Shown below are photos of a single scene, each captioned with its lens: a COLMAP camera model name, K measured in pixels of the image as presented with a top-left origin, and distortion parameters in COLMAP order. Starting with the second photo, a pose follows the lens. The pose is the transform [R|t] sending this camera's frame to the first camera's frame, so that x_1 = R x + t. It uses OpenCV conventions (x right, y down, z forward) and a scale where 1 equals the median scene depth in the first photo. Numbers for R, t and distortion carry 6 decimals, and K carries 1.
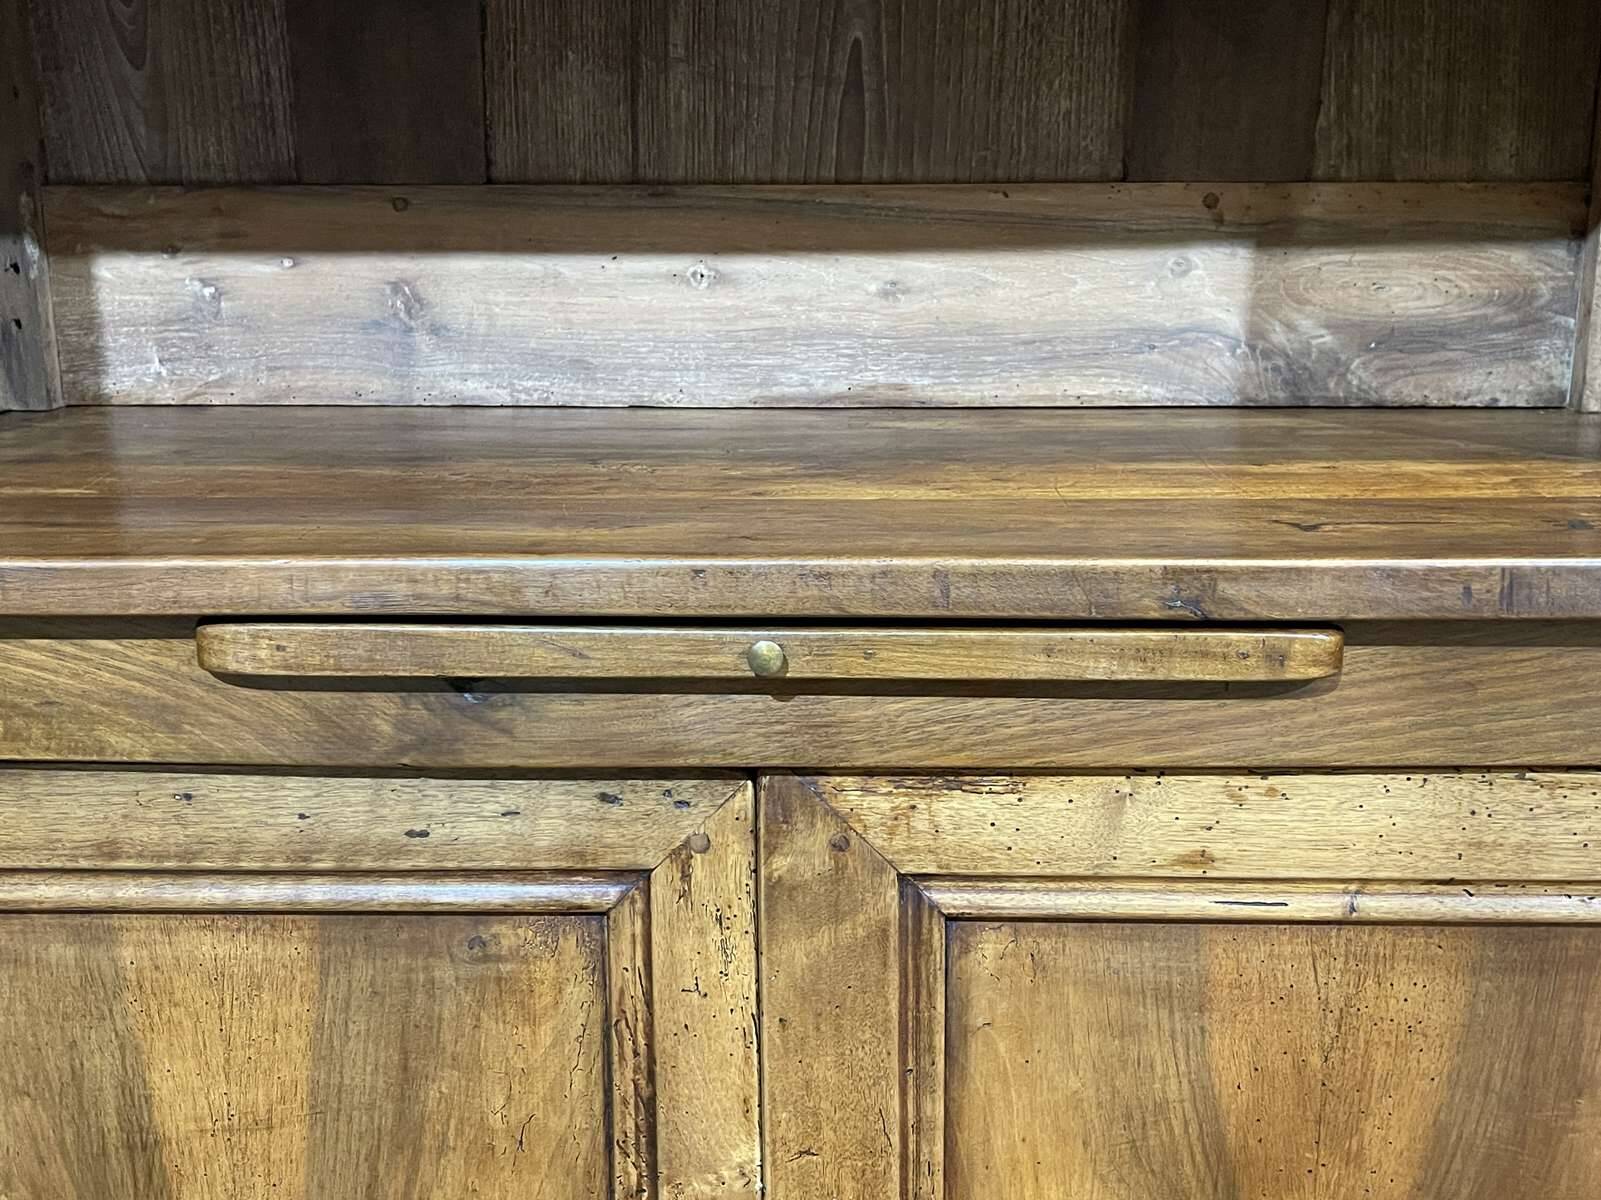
lens RADIAL K [[1679.3, 0, 803.0], [0, 1679.3, 622.5], [0, 0, 1]] dist [0.074475, -0.107362]
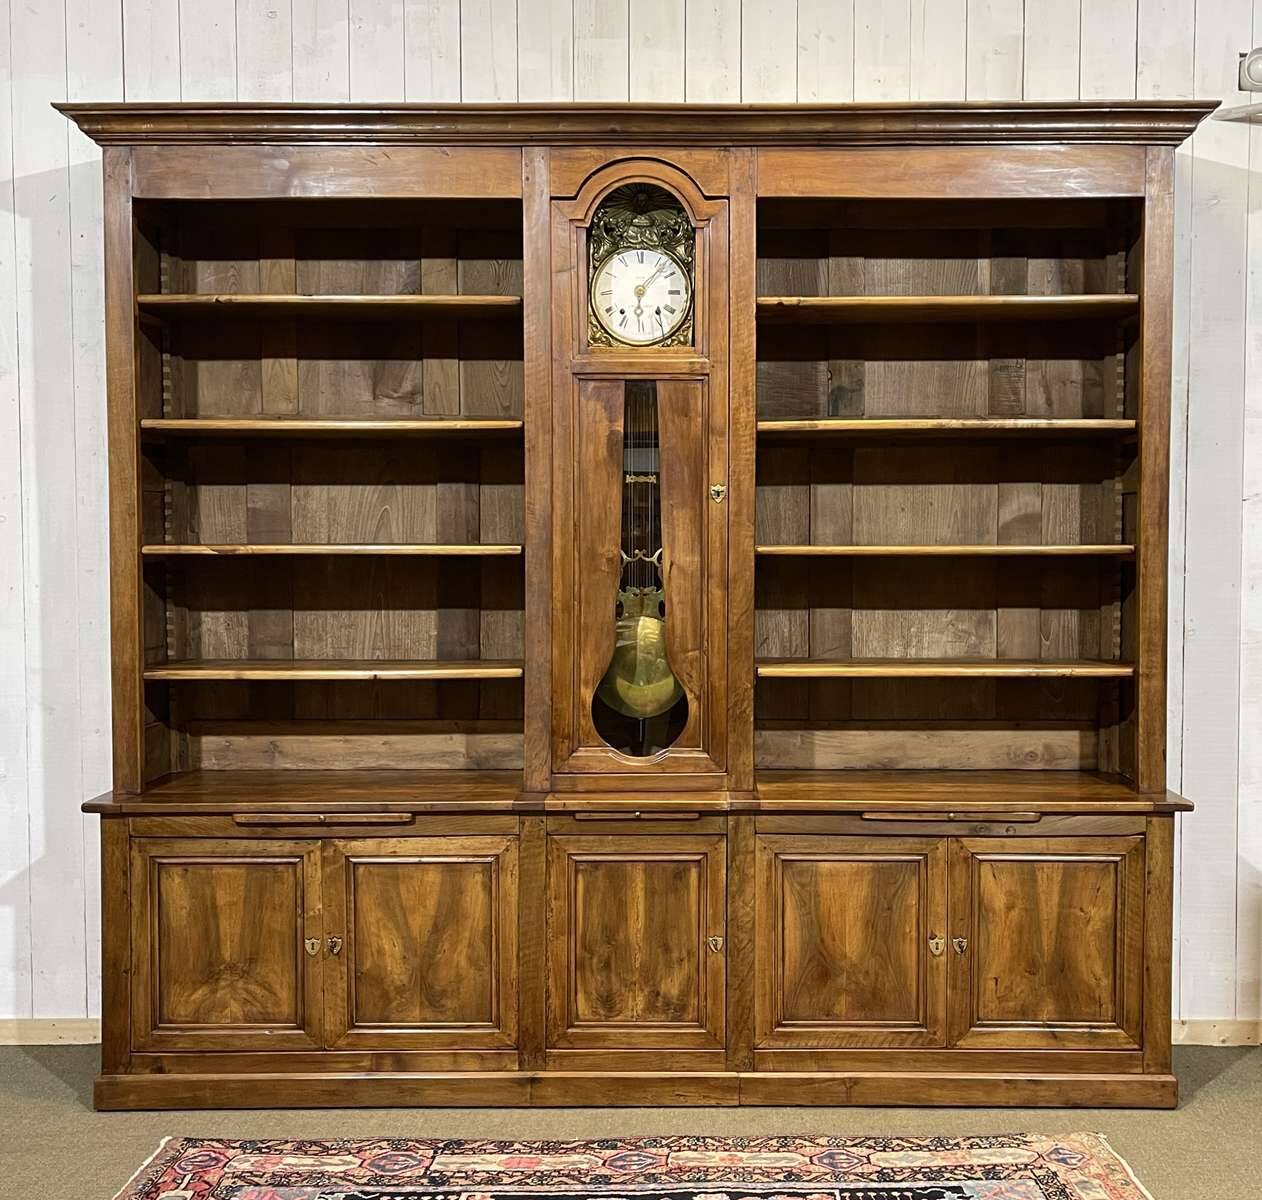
lens RADIAL K [[1483.9, 0, 703.6], [0, 1483.9, 599.0], [0, 0, 1]] dist [0.103490, -0.228988]
pose [[0.999702, 0.001313, 0.024387, 1.153754], [0.003380, 0.981513, -0.191366, 0.263912], [-0.024187, 0.191391, 0.981216, -4.261055]]
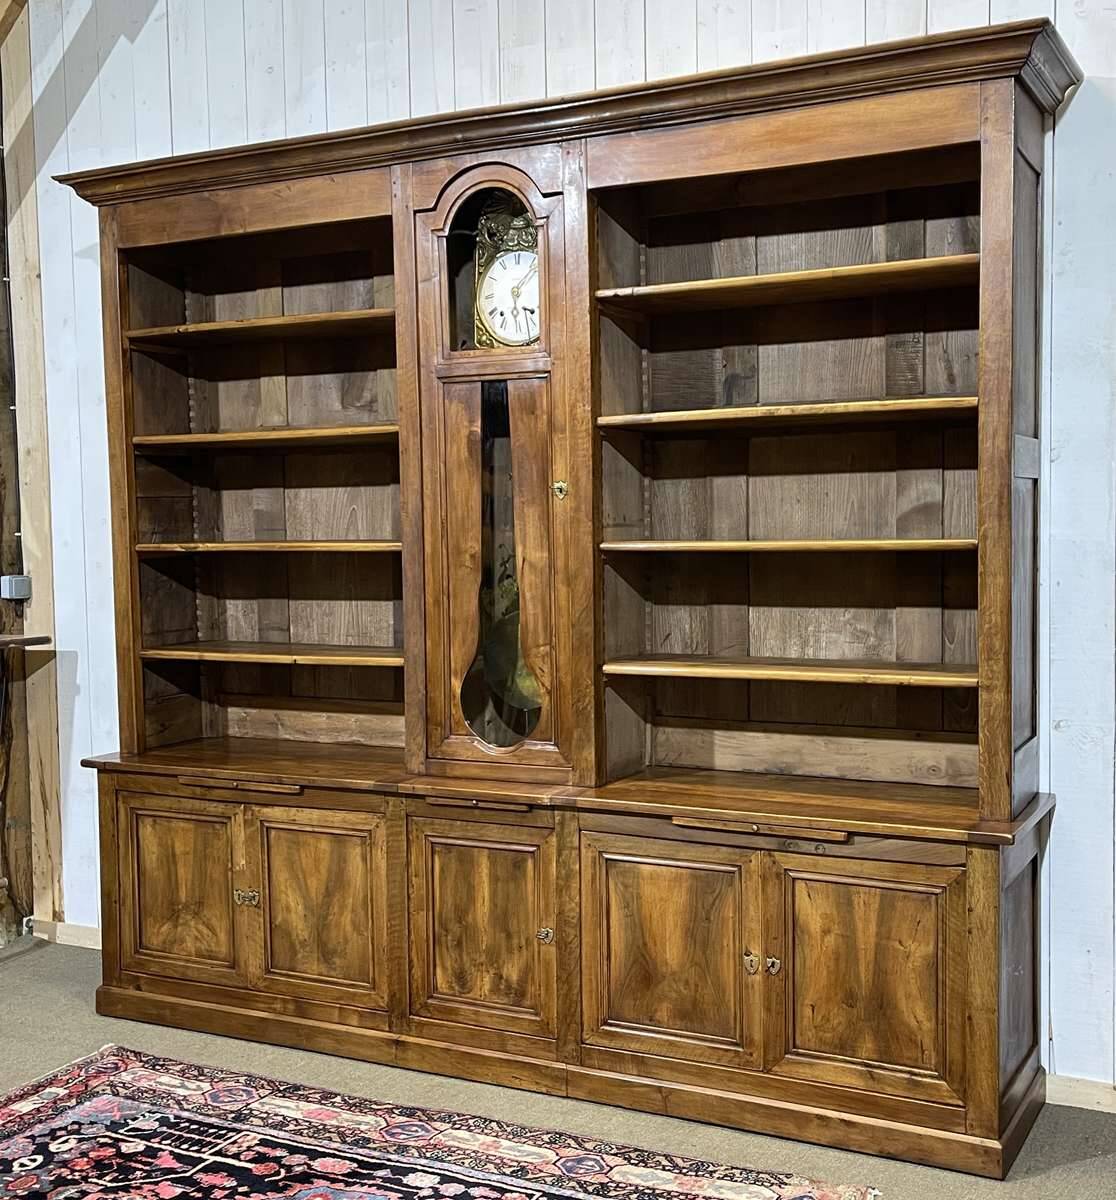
lens RADIAL K [[1432.7, 0, 645.0], [0, 1432.7, 609.0], [0, 0, 1]] dist [0.099674, -0.218839]
pose [[0.912144, 0.016549, -0.409536, 3.663783], [-0.085093, 0.985060, -0.149720, 0.049357], [0.400940, 0.171415, 0.899924, -3.585167]]
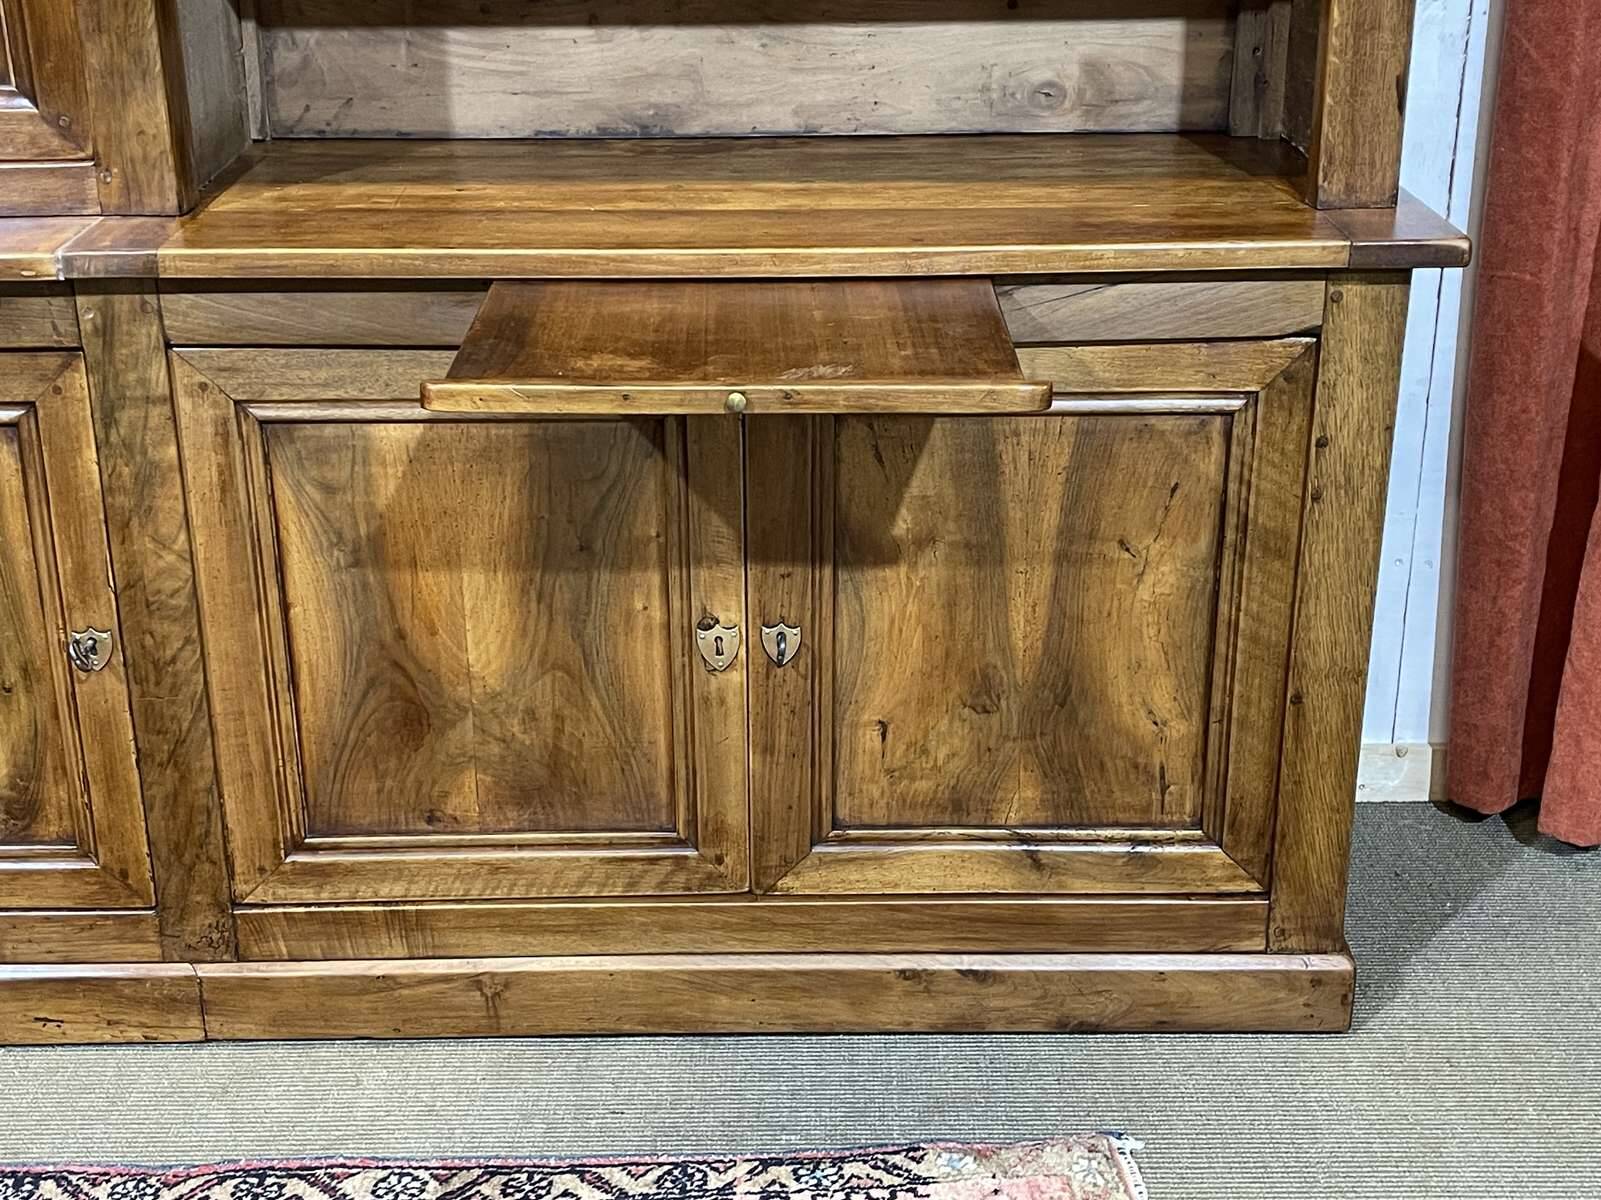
lens RADIAL K [[2148.1, 0, 800.5], [0, 2148.1, 600.0], [0, 0, 1]] dist [0.107682, -0.276119]
pose [[0.999538, -0.016574, 0.025468, 2.114366], [0.012432, 0.987844, 0.154953, -0.010167], [-0.027727, -0.154565, 0.987594, -1.635795]]
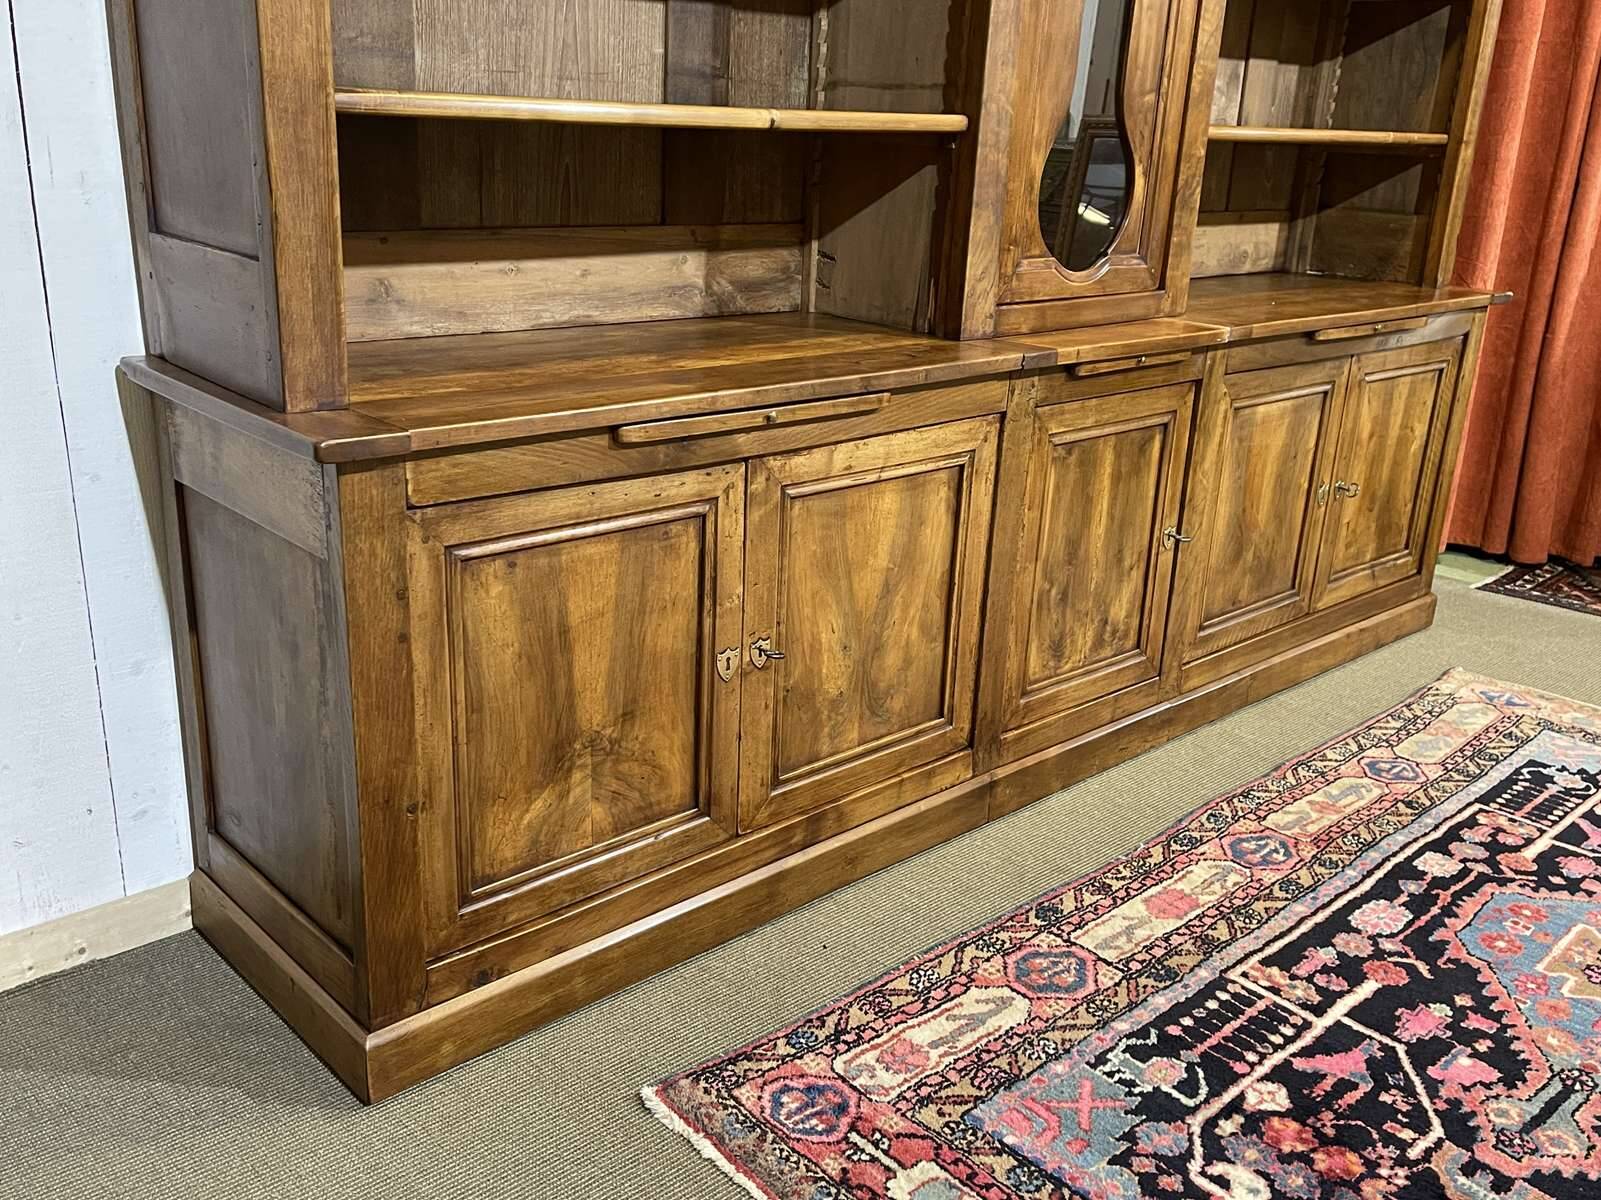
lens RADIAL K [[1456.2, 0, 800.5], [0, 1456.2, 600.0], [0, 0, 1]] dist [0.048954, -0.016830]
pose [[0.709636, -0.192510, 0.677759, -1.703982], [0.118041, 0.980837, 0.155003, -0.054214], [-0.694610, -0.029992, 0.718761, -0.925787]]
